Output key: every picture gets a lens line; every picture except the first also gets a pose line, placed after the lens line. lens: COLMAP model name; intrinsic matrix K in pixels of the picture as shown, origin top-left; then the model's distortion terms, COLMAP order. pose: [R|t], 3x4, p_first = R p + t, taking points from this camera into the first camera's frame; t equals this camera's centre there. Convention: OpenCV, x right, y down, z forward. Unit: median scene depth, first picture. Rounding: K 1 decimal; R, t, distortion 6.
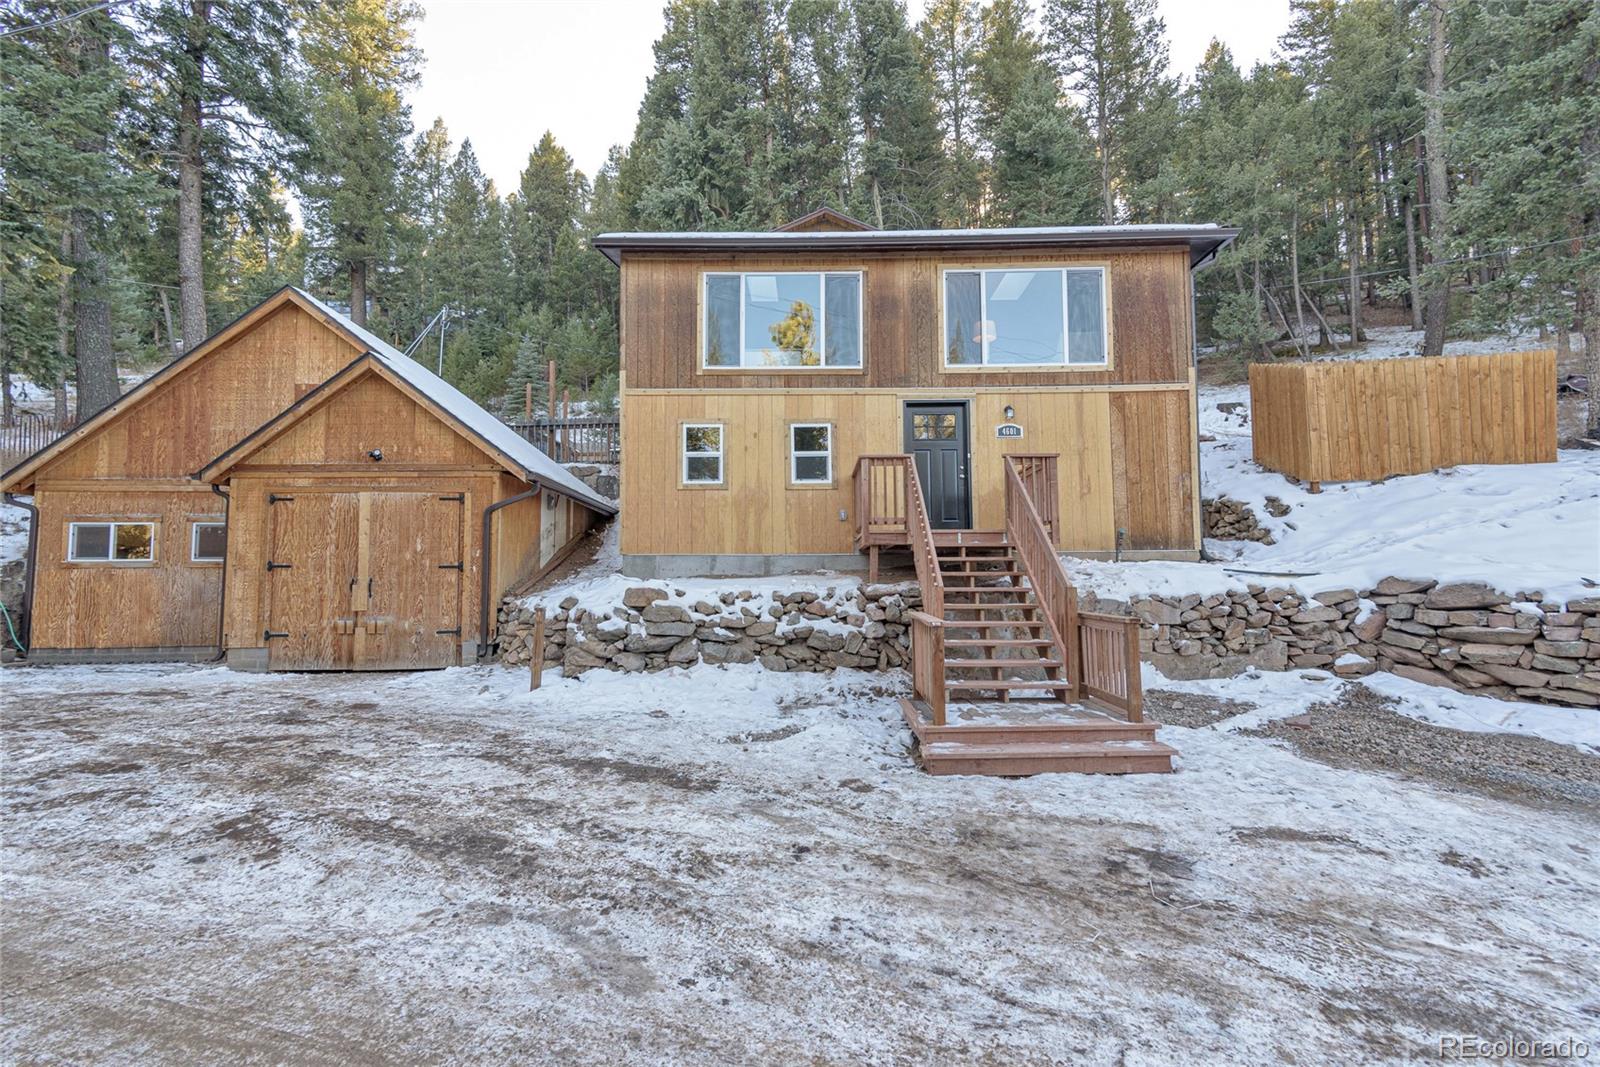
lens RADIAL K [[763.8, 0, 798.2], [0, 763.8, 536.1], [0, 0, 1]] dist [0.019944, 0.000100]
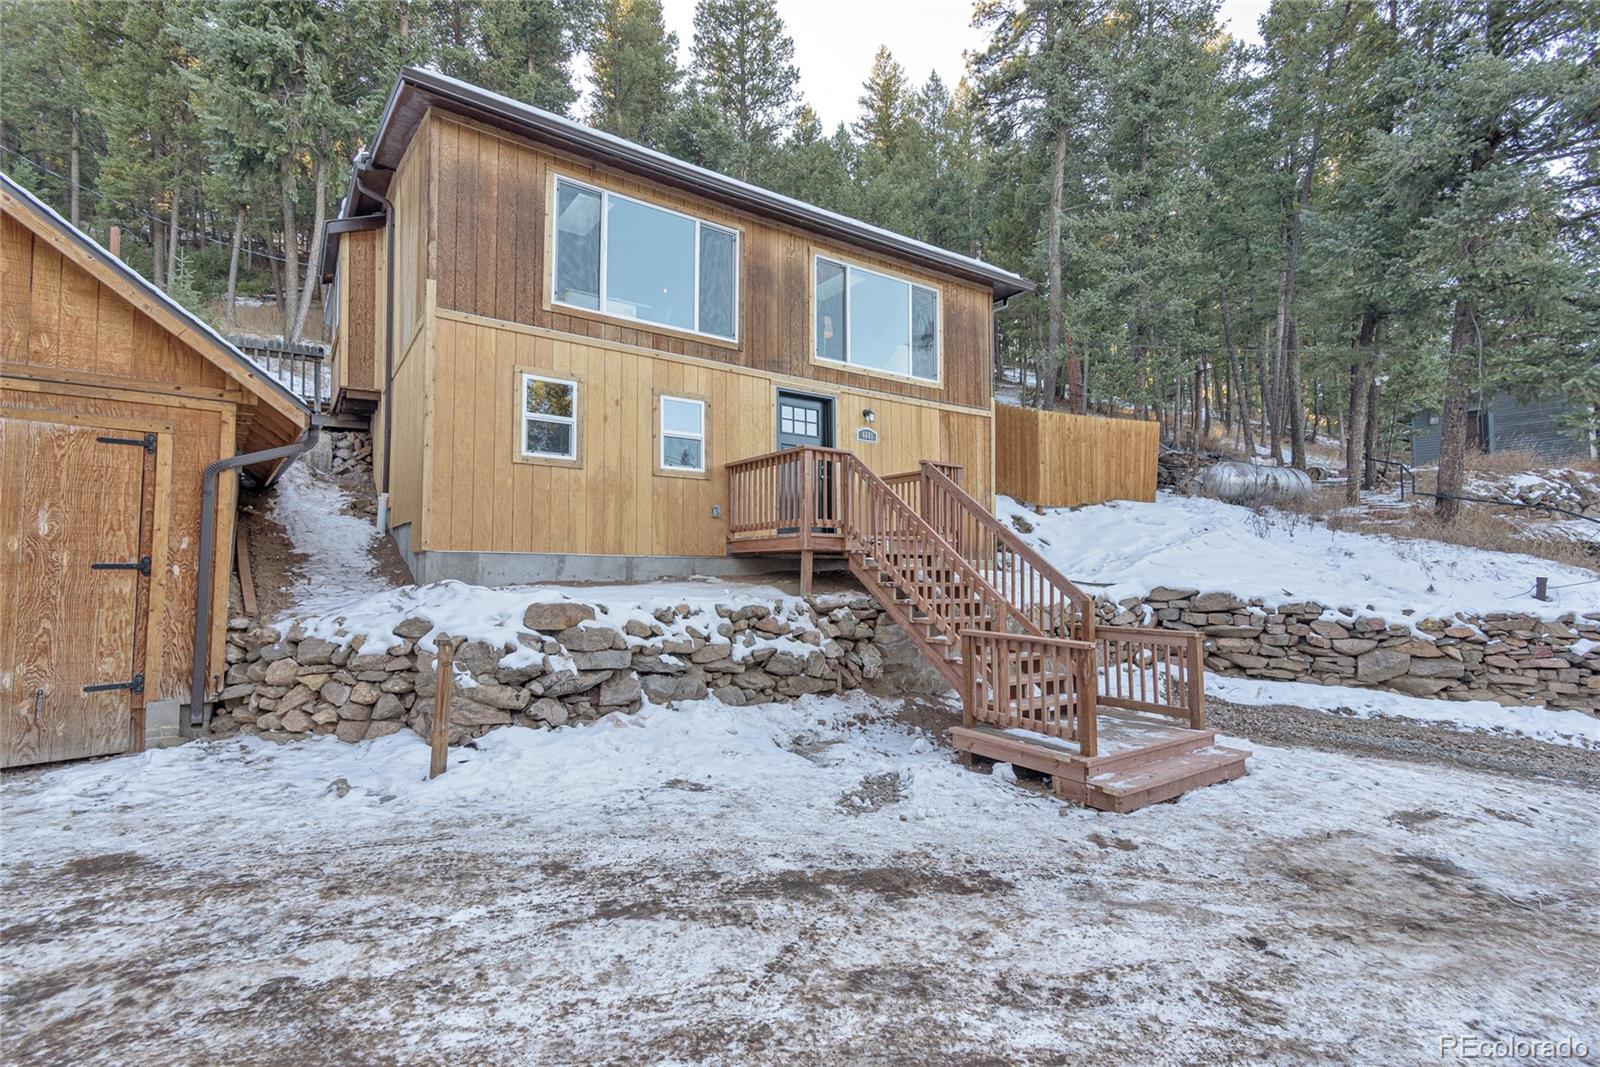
lens RADIAL K [[763.8, 0, 798.2], [0, 763.8, 536.1], [0, 0, 1]] dist [0.019944, 0.000100]
pose [[0.810947, 0.037868, 0.583893, -0.439402], [-0.041813, 0.999103, -0.006725, 0.002431], [-0.583624, -0.018961, 0.811803, 0.311701]]
